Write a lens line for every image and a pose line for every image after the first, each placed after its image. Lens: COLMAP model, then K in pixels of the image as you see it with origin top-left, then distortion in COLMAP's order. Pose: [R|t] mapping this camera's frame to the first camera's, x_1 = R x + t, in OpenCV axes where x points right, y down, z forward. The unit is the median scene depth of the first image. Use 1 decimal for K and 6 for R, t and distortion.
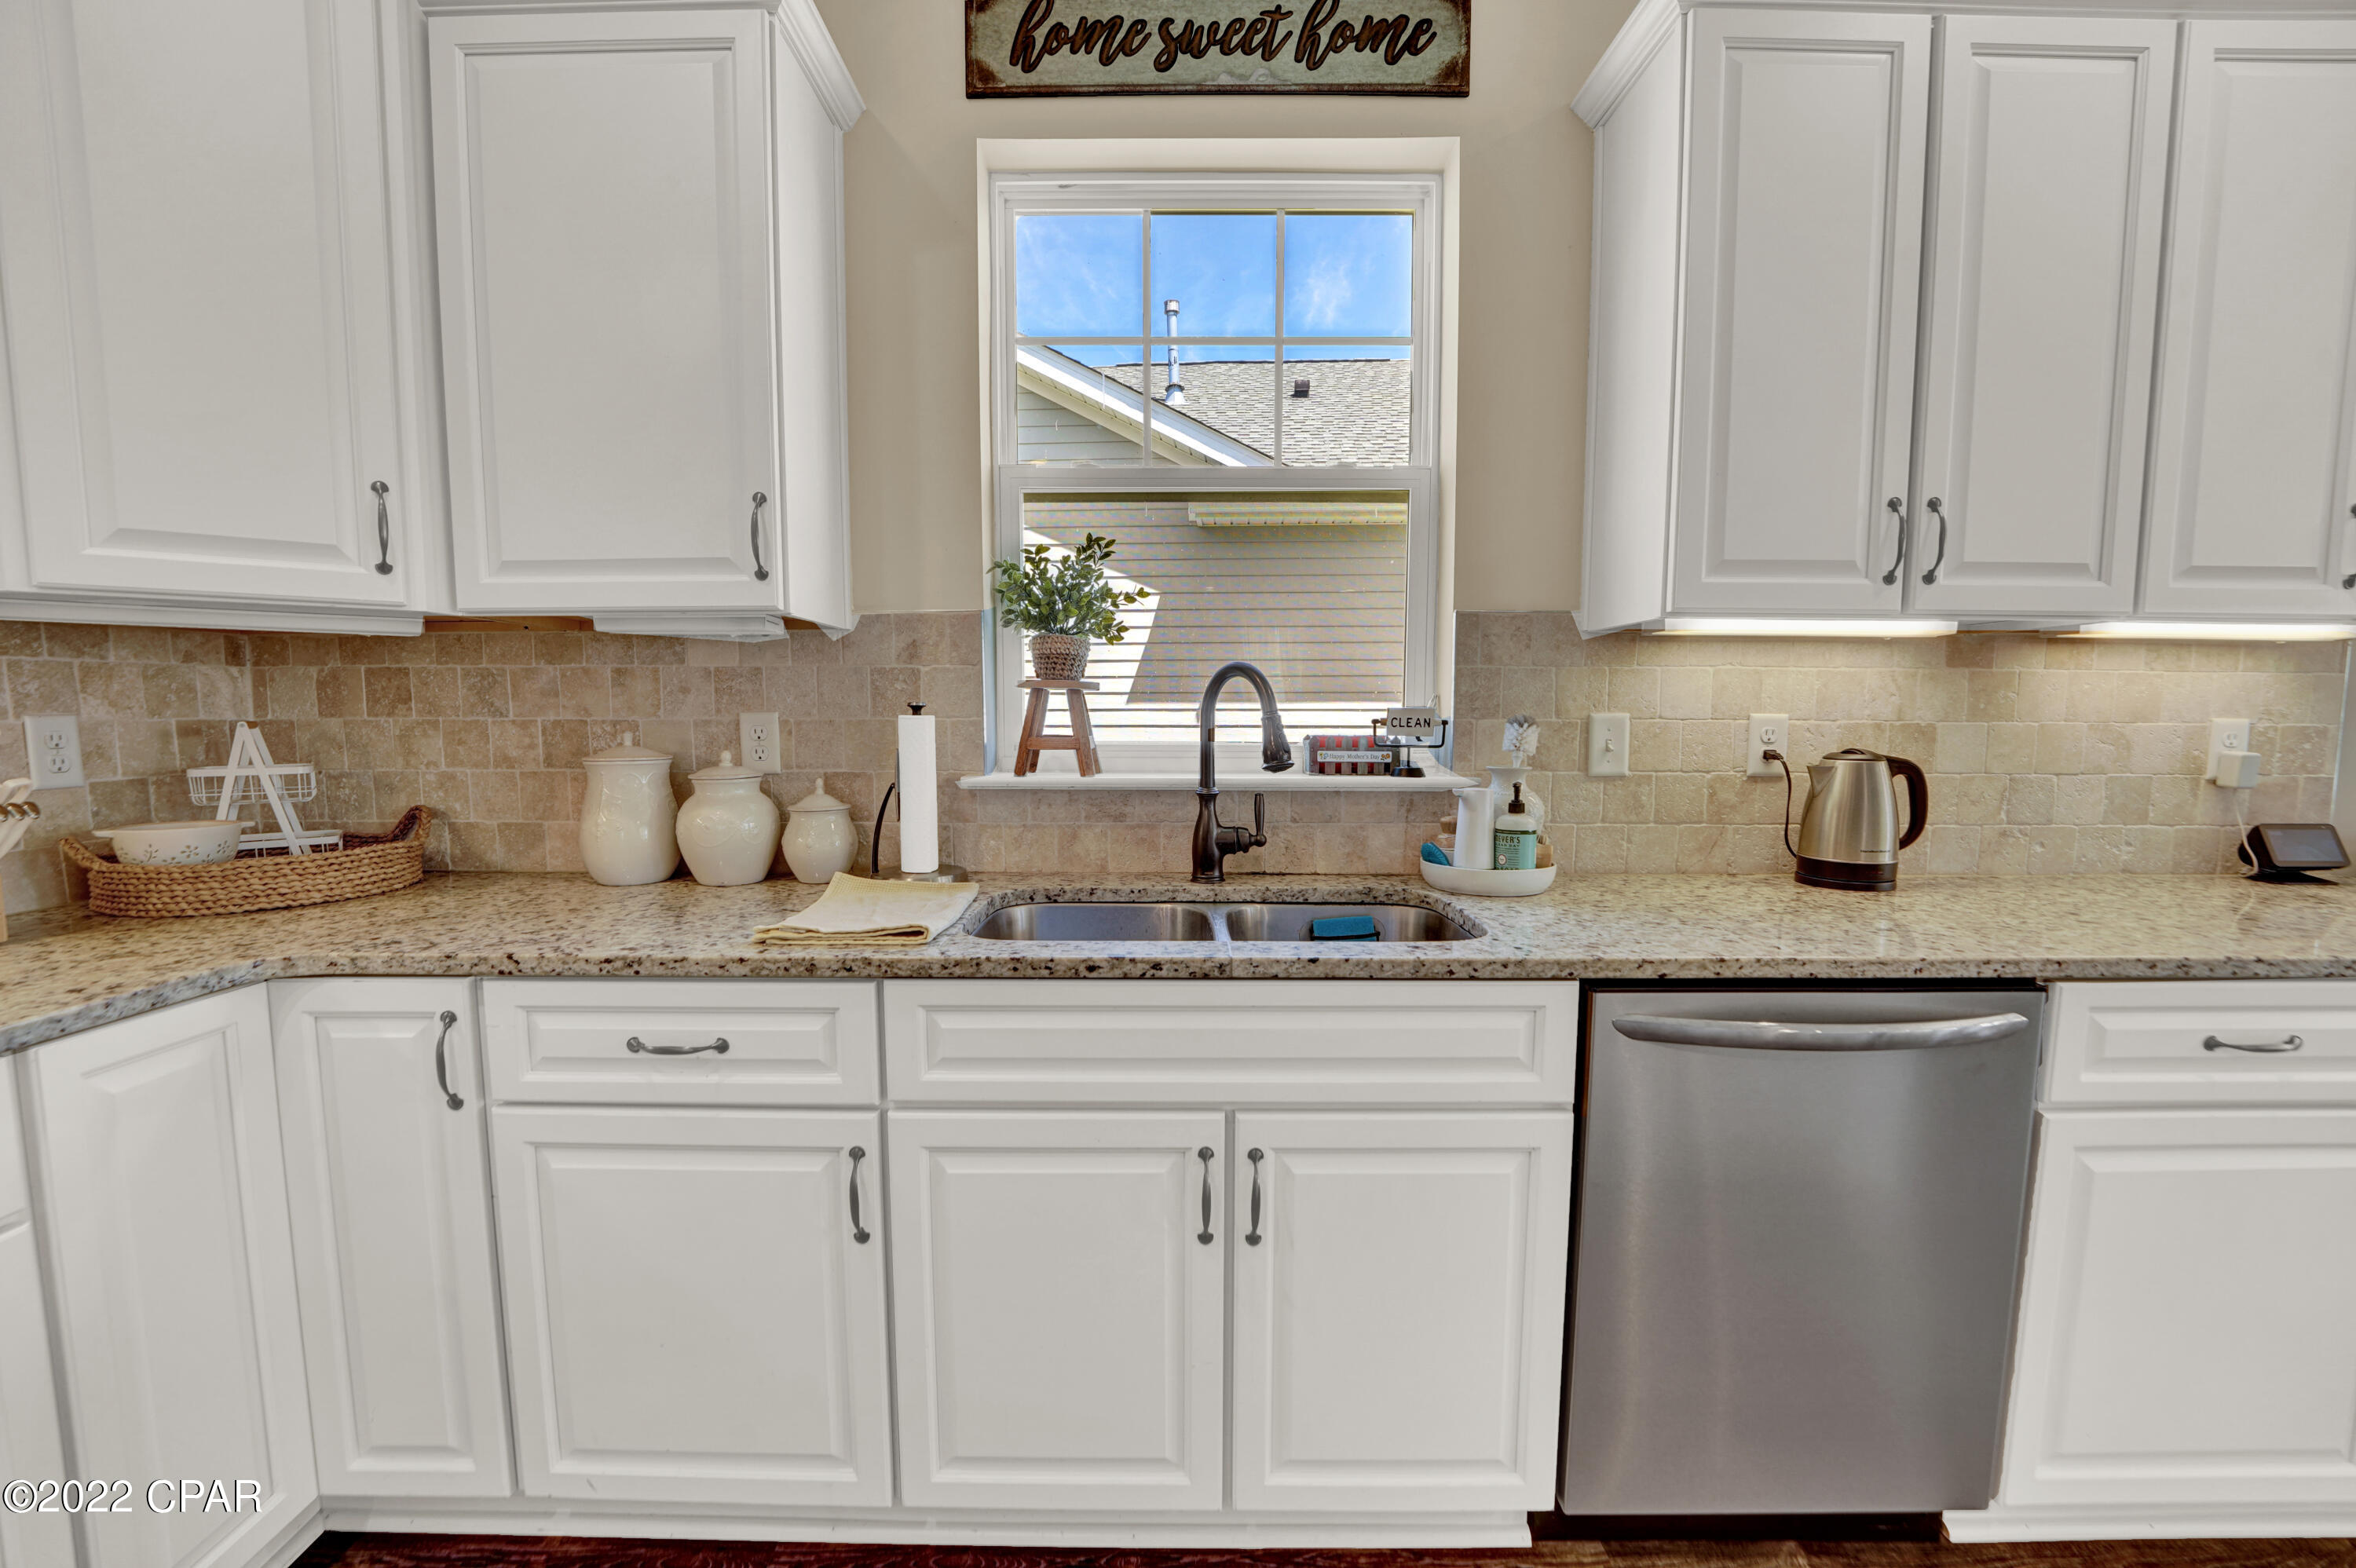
lens RADIAL K [[959.2, 0, 1164.4], [0, 959.2, 797.4], [0, 0, 1]] dist [-0.032501, 0.005048]
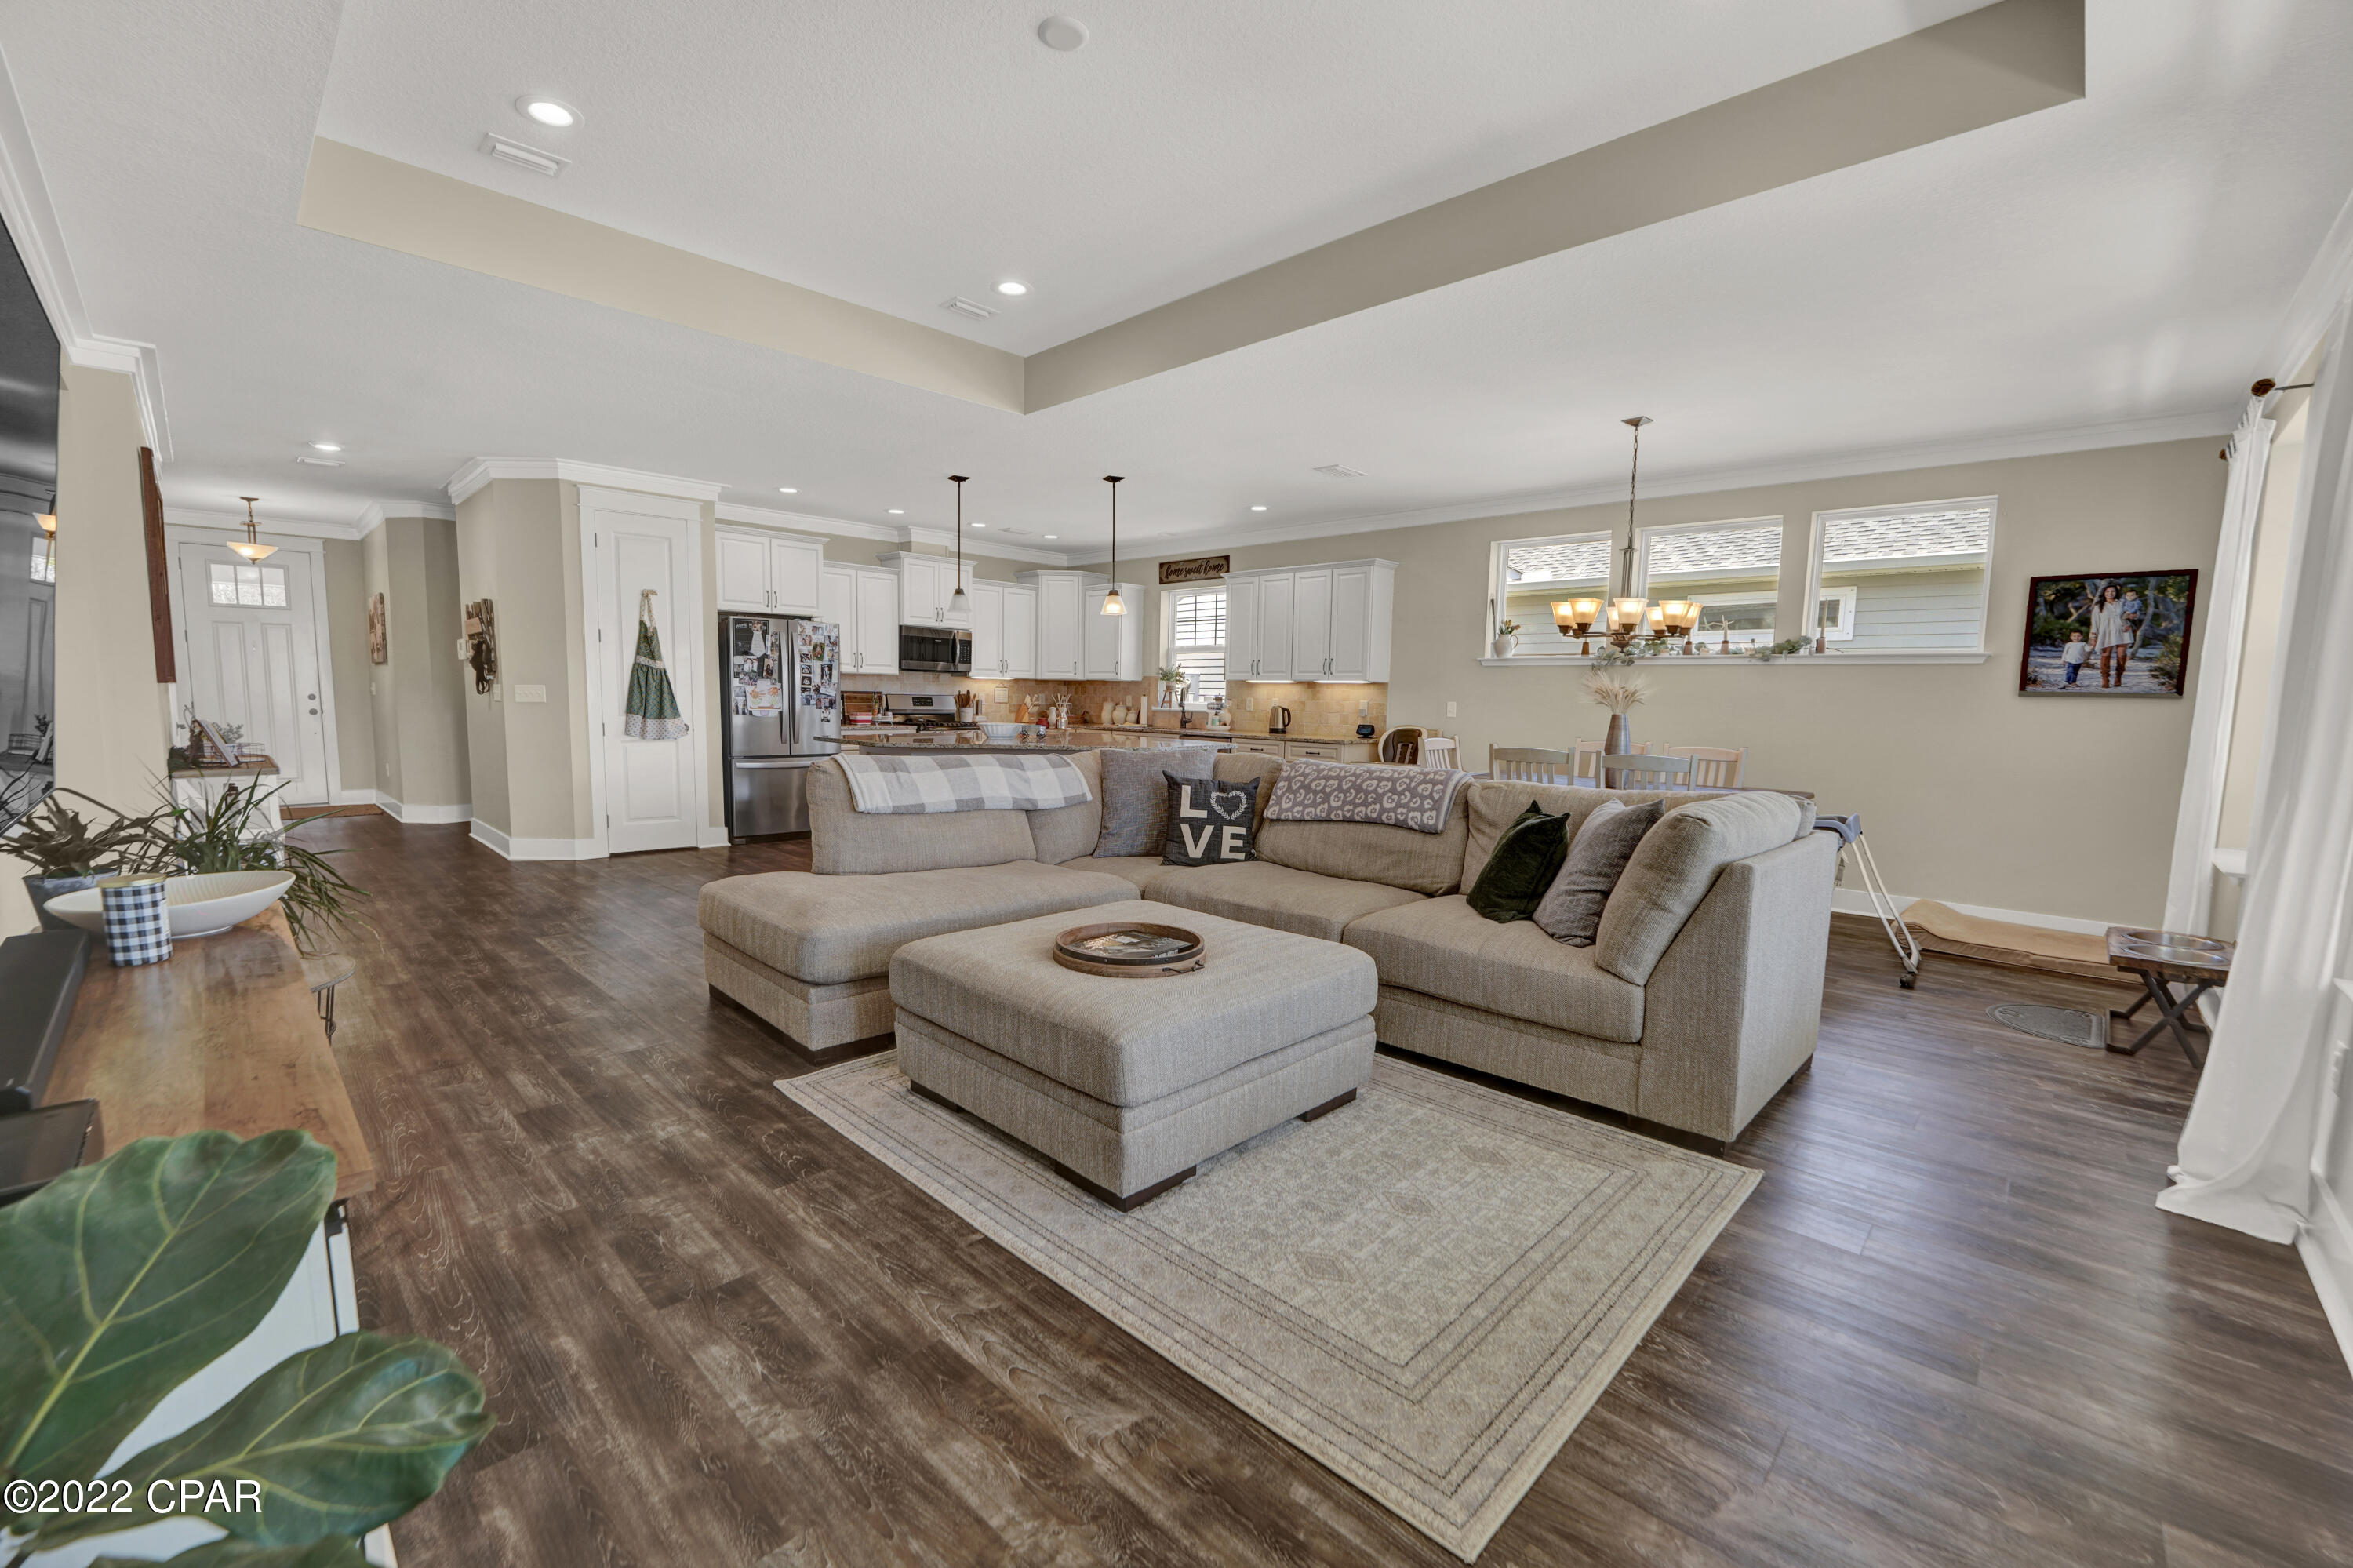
lens RADIAL K [[960.4, 0, 1152.8], [0, 960.4, 792.4], [0, 0, 1]] dist [-0.018636, 0.000033]
pose [[0.713357, 0.083336, -0.695828, 3.695514], [-0.077789, 0.996185, 0.039561, 0.246596], [0.696470, 0.025907, 0.717118, -2.958314]]
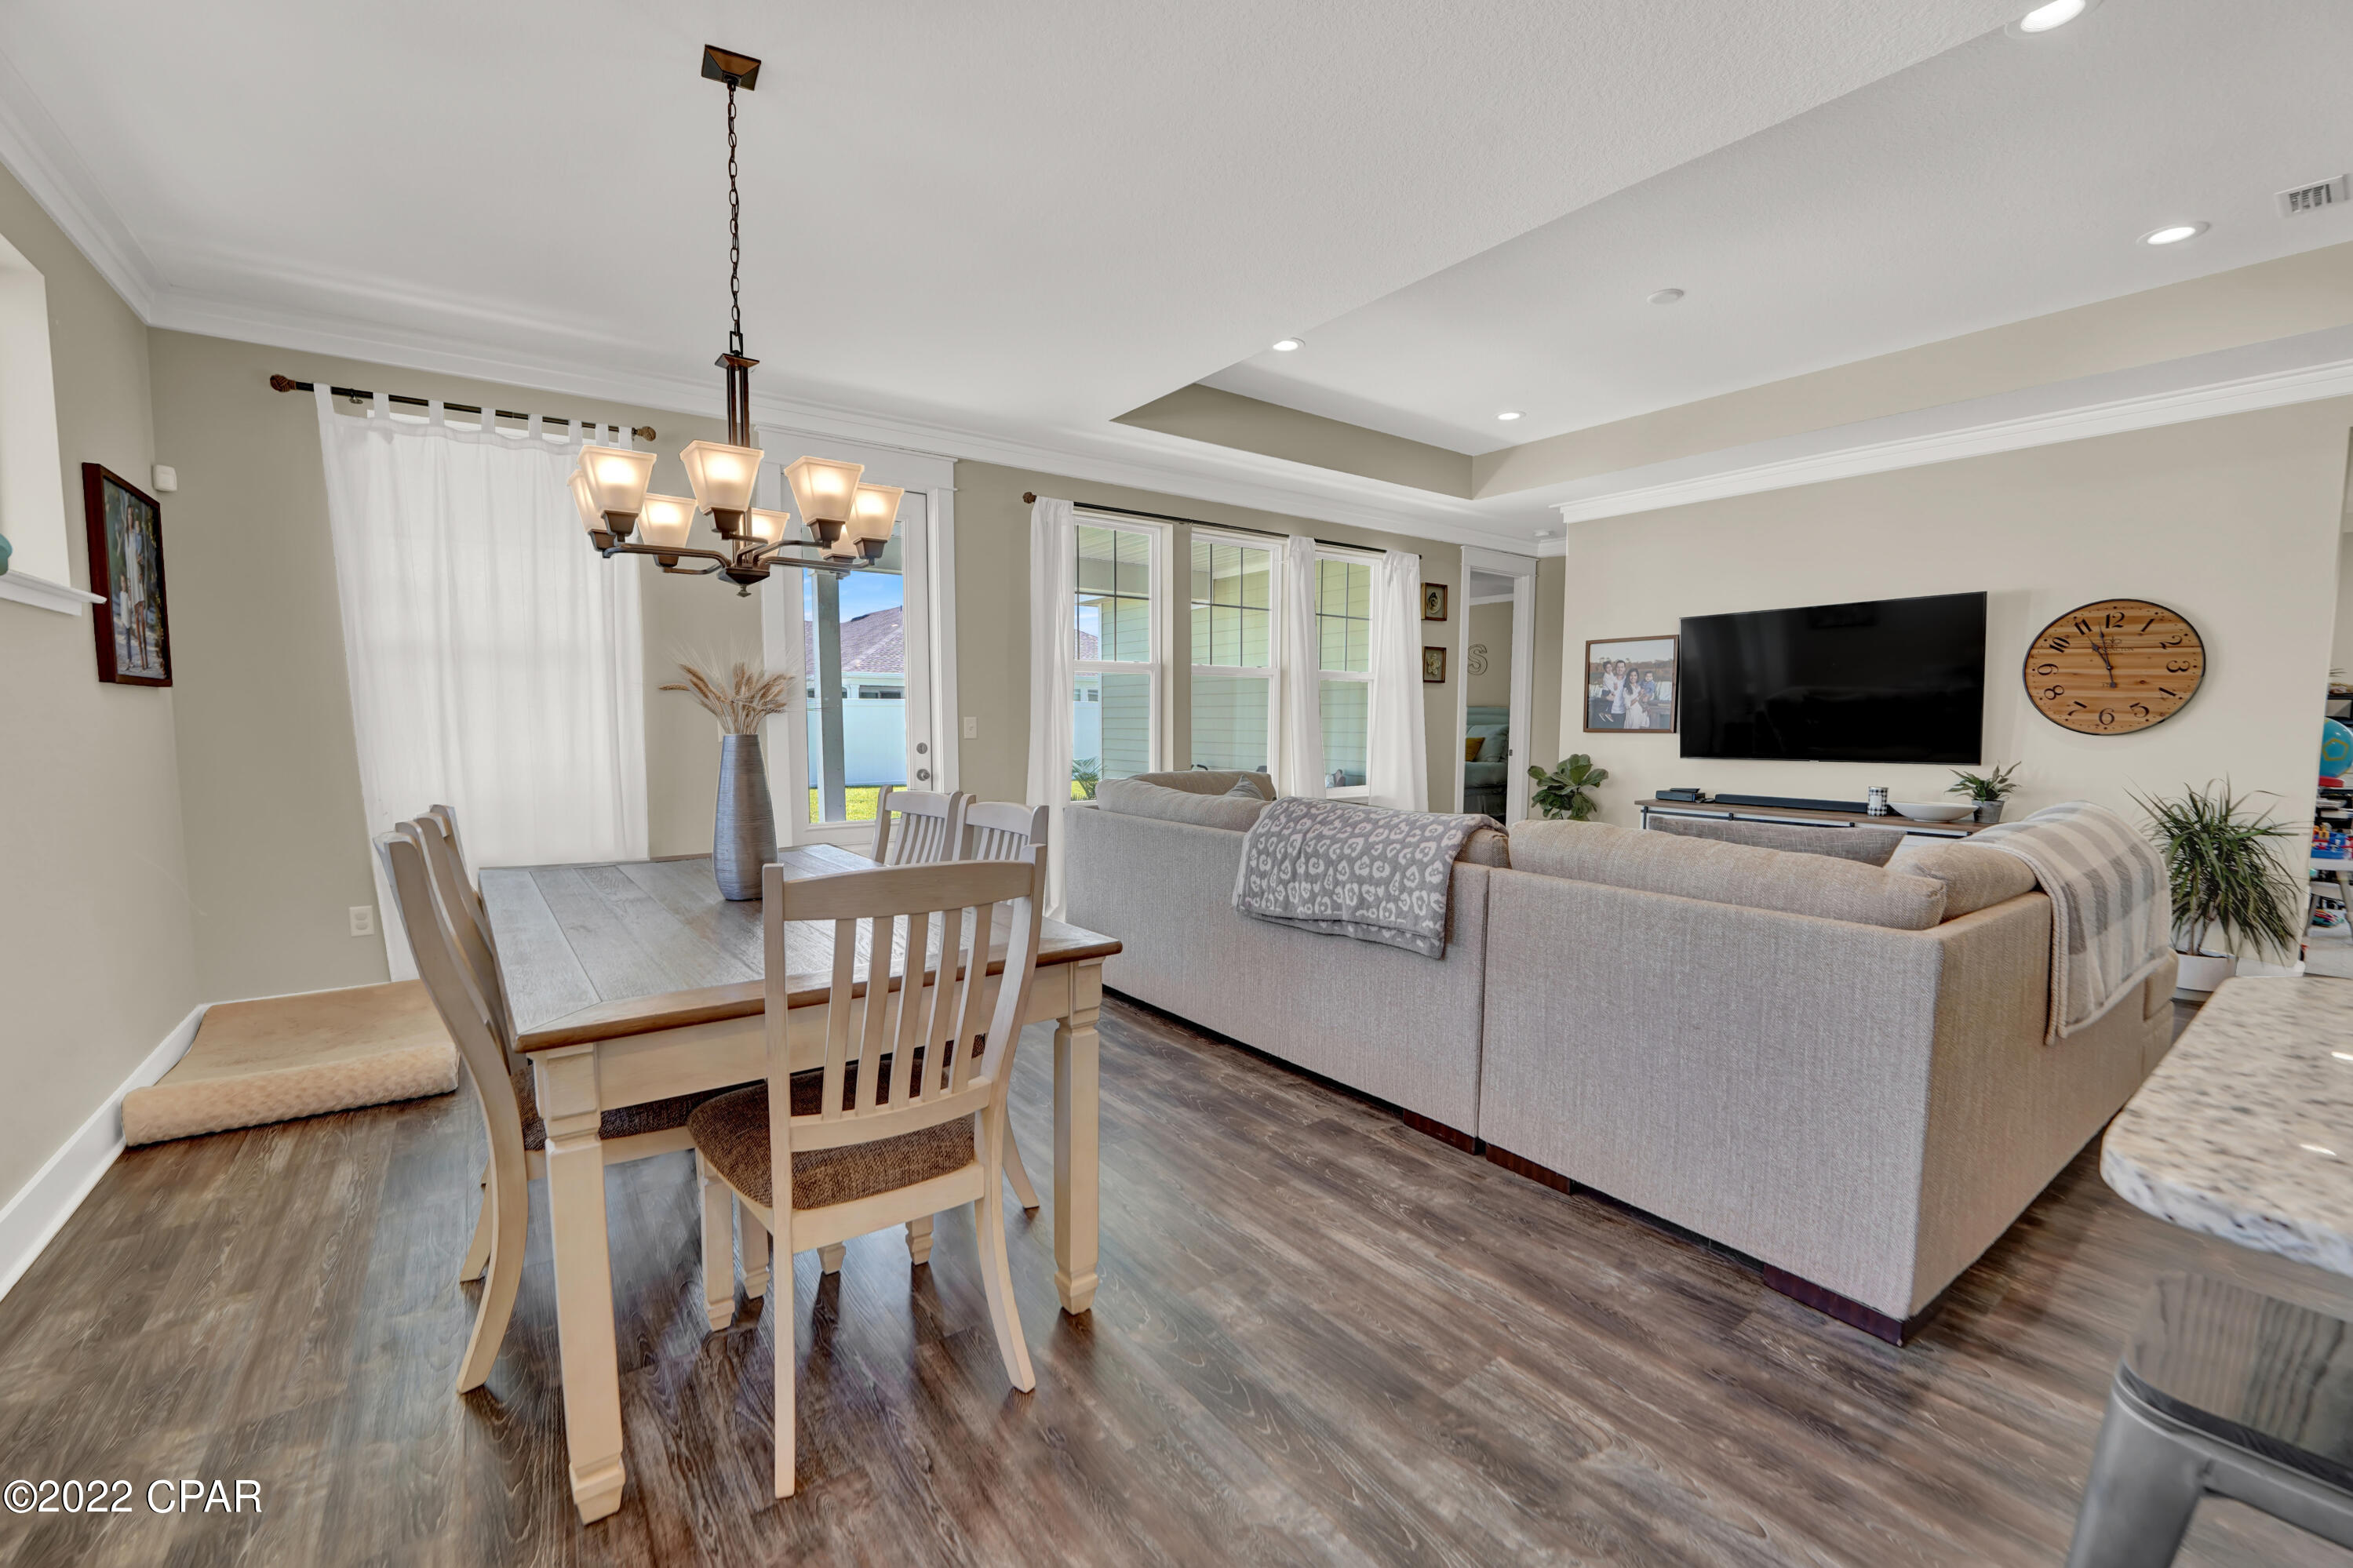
lens RADIAL K [[958.0, 0, 1162.9], [0, 958.0, 797.3], [0, 0, 1]] dist [-0.032501, 0.005048]
pose [[-0.592090, -0.069857, 0.802838, 1.225227], [0.066433, 0.988614, 0.135015, -0.043133], [-0.803129, 0.133276, -0.580708, 0.507012]]
